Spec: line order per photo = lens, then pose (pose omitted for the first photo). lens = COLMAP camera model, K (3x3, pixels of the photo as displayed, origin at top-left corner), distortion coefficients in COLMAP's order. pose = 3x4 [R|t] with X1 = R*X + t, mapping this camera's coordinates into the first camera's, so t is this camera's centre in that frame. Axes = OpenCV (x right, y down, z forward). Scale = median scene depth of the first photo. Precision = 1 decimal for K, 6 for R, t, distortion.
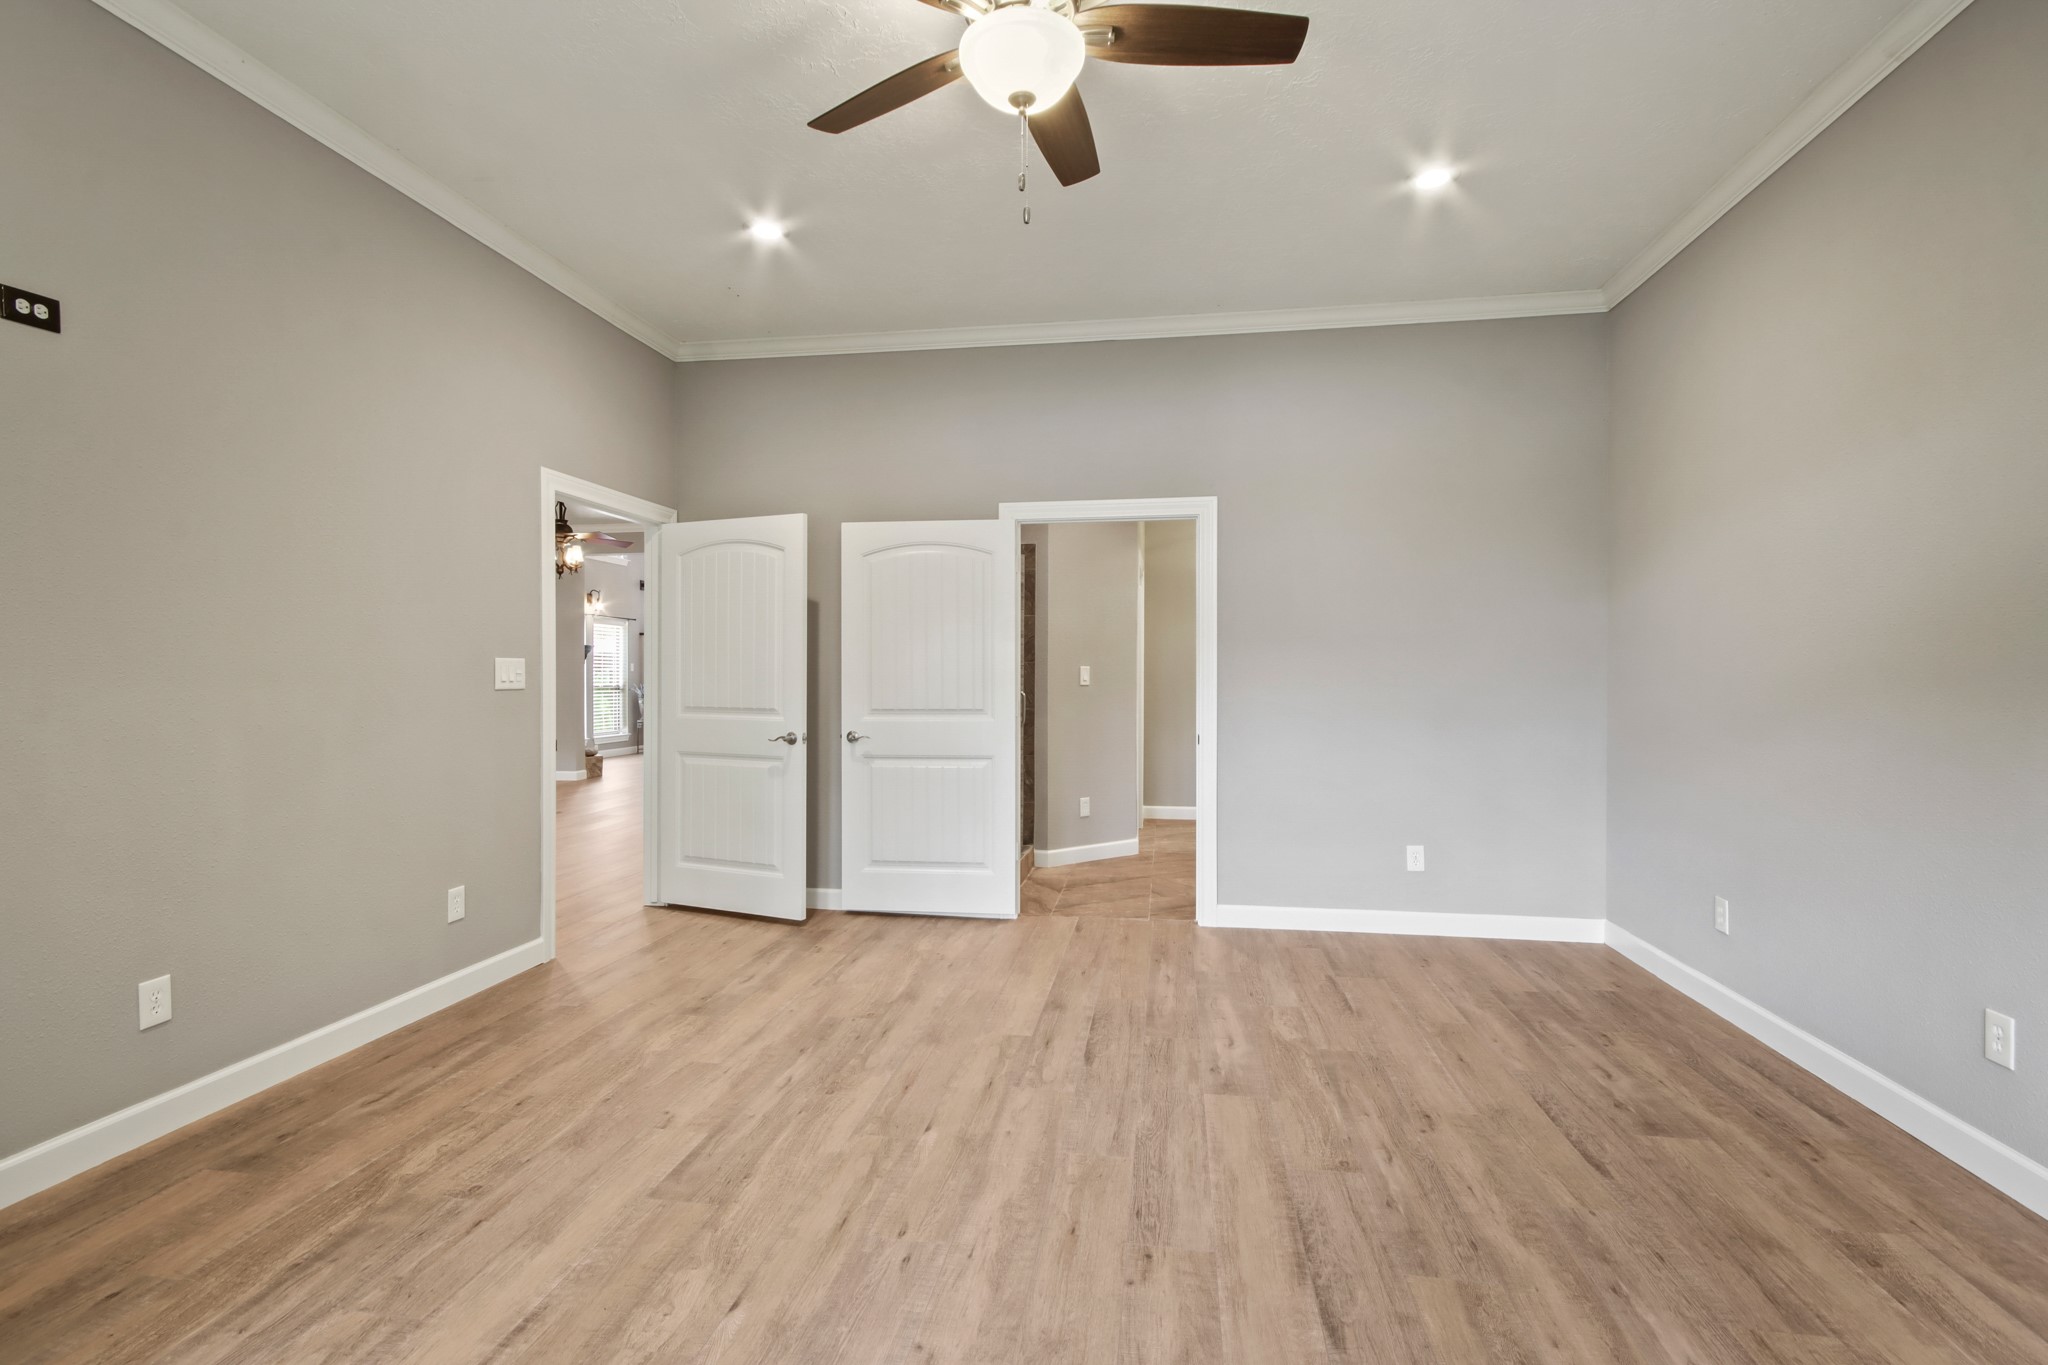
lens RADIAL K [[938.6, 0, 1015.5], [0, 938.6, 669.9], [0, 0, 1]] dist [0.020479, -0.001294]
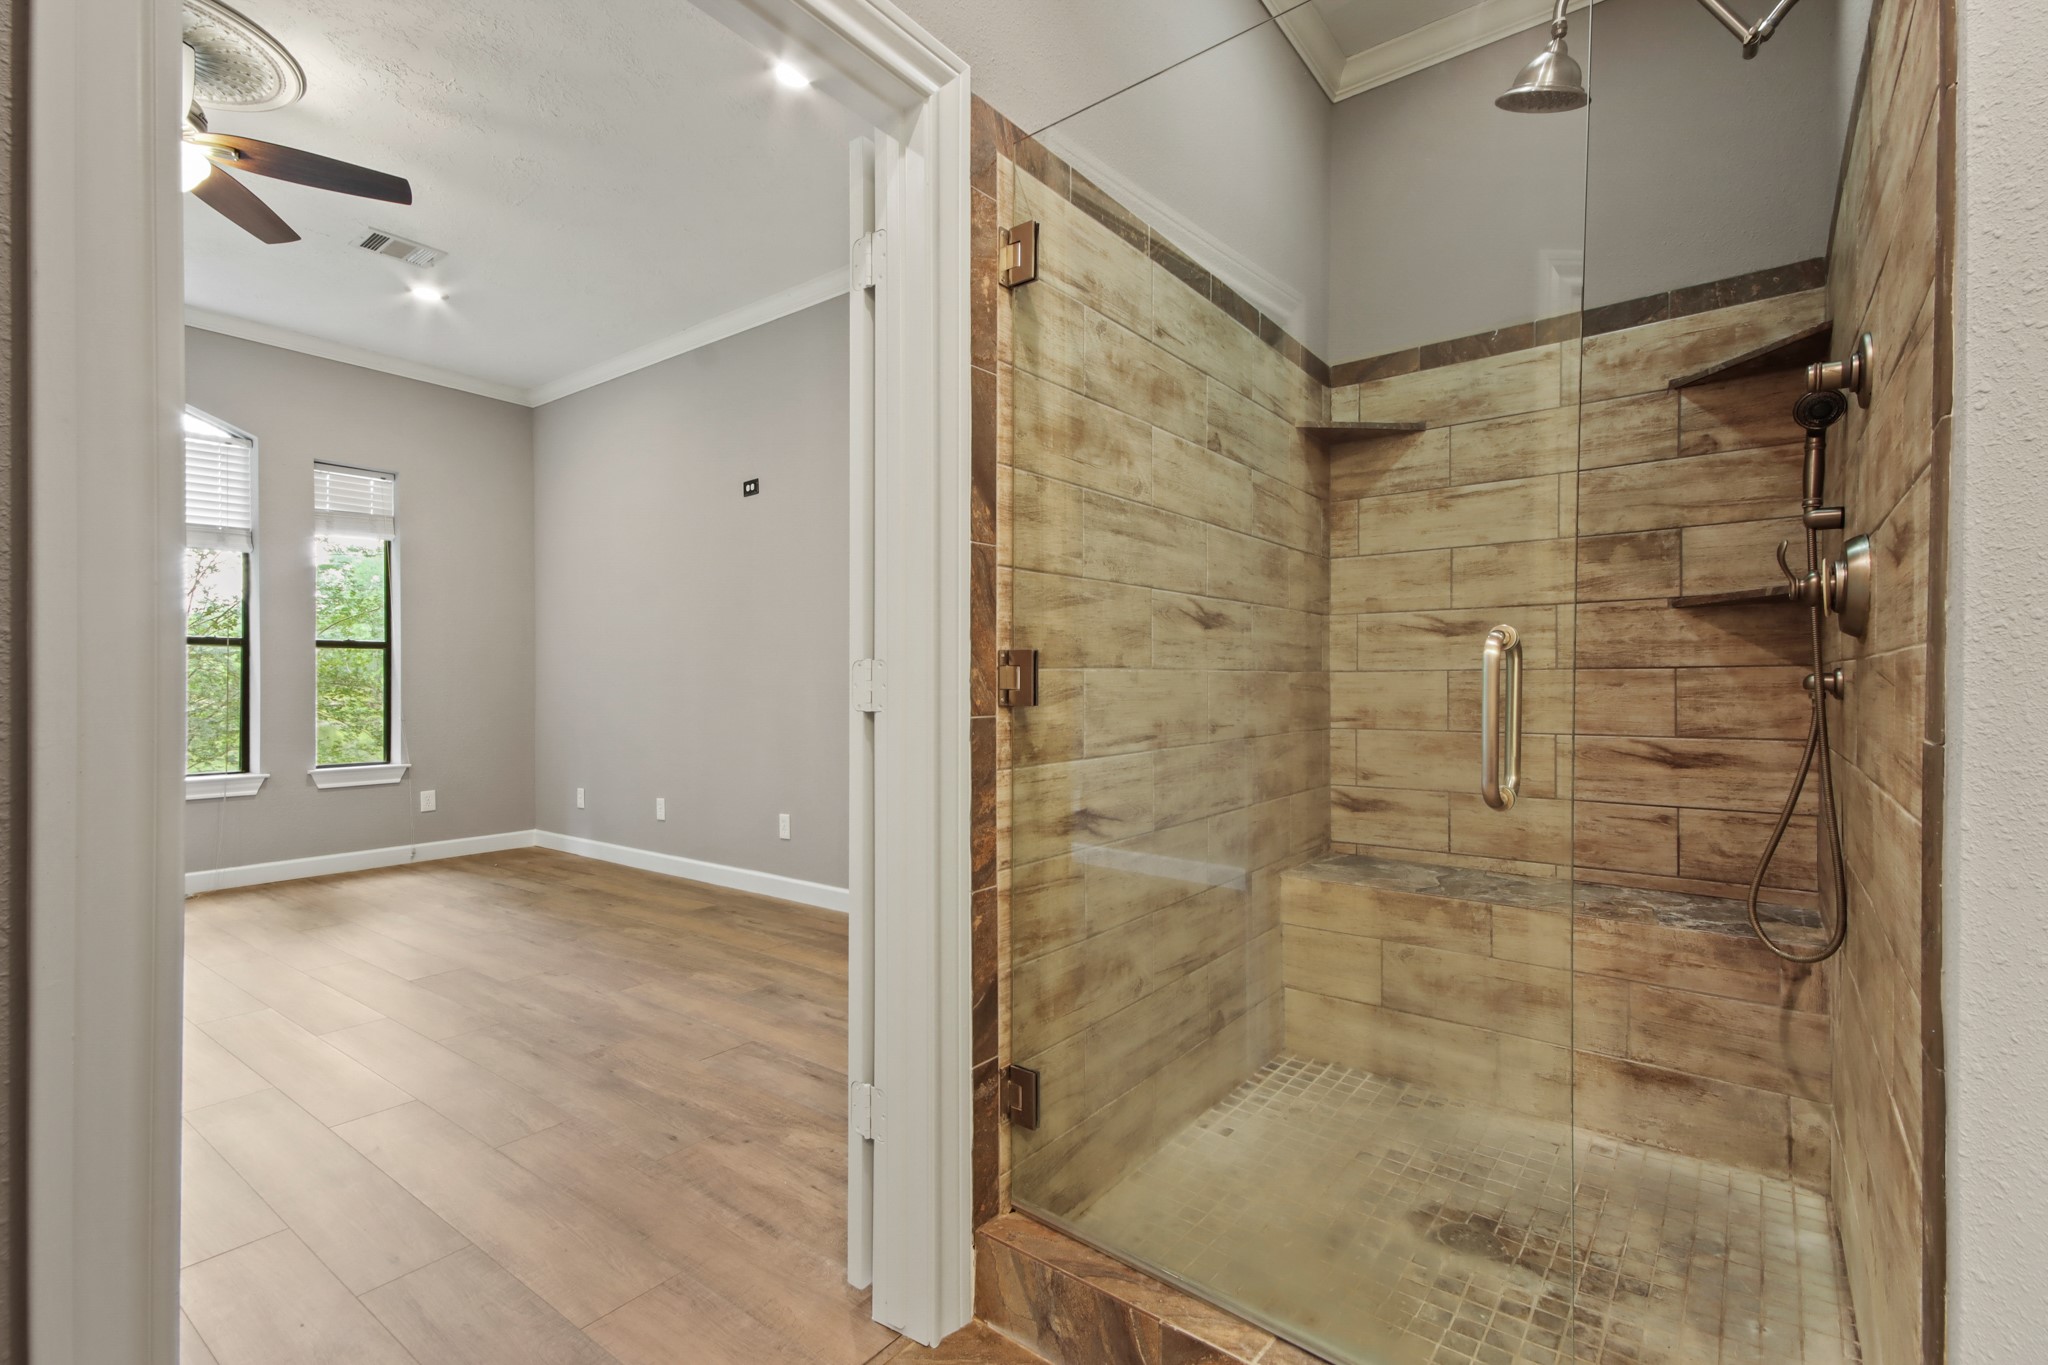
lens RADIAL K [[938.6, 0, 1039.3], [0, 938.6, 685.9], [0, 0, 1]] dist [0.020479, -0.001294]
pose [[-0.456314, 0.000360, -0.889819, 0.531340], [0.004455, 0.999988, -0.001880, 0.075931], [0.889808, -0.004822, -0.456310, 2.319448]]
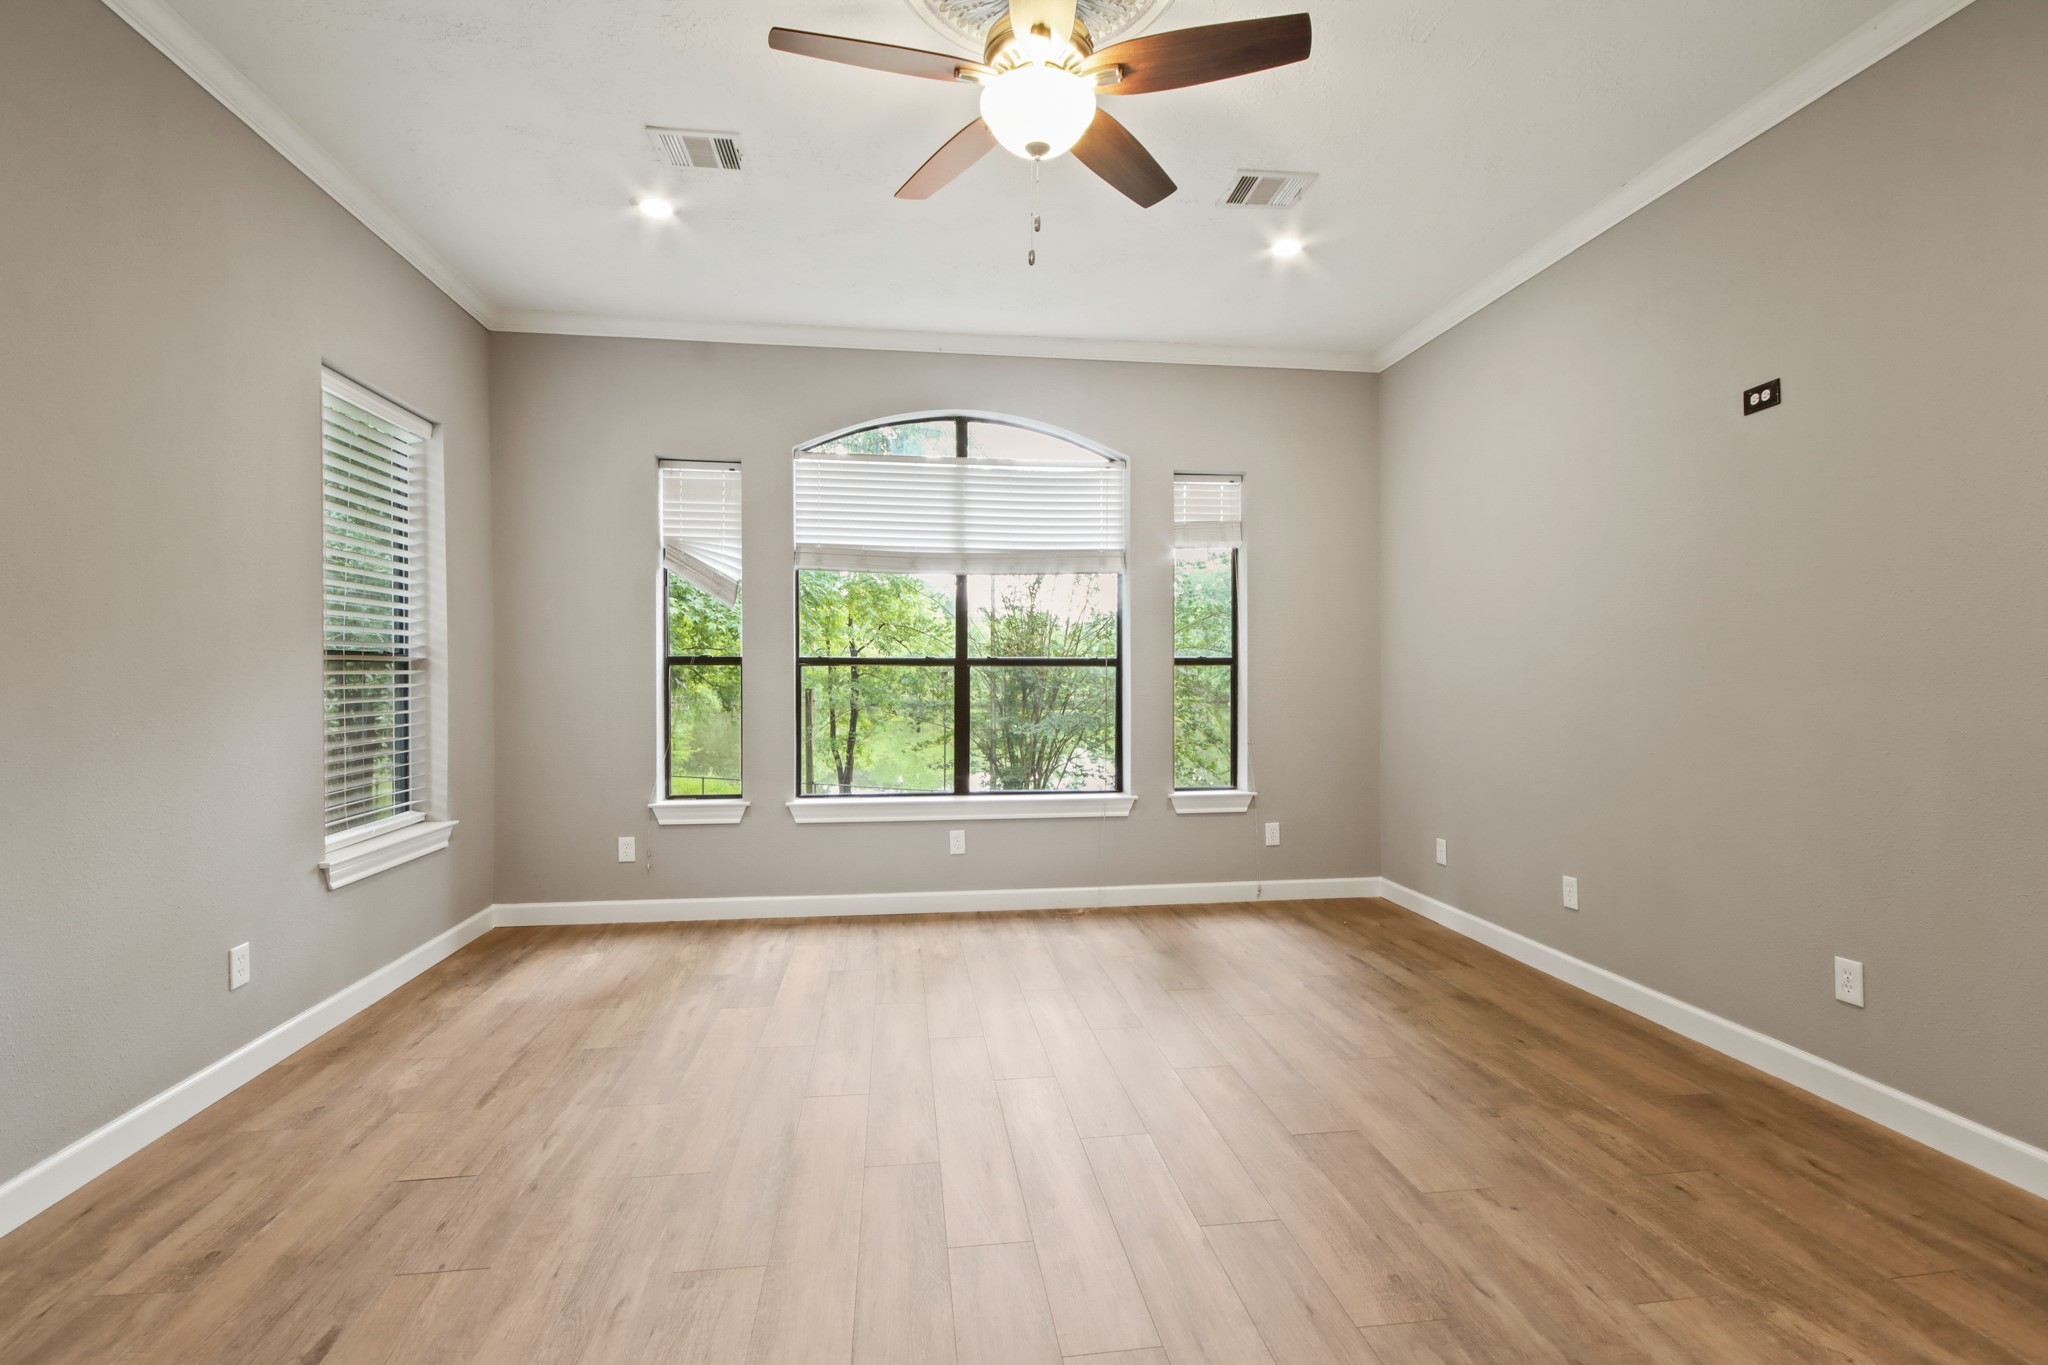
lens RADIAL K [[938.6, 0, 1027.1], [0, 938.6, 684.9], [0, 0, 1]] dist [0.020479, -0.001294]
pose [[-0.953140, 0.002686, -0.302516, 0.299448], [0.001163, 0.999986, 0.005215, 0.009616], [0.302526, 0.004619, -0.953130, 1.754986]]
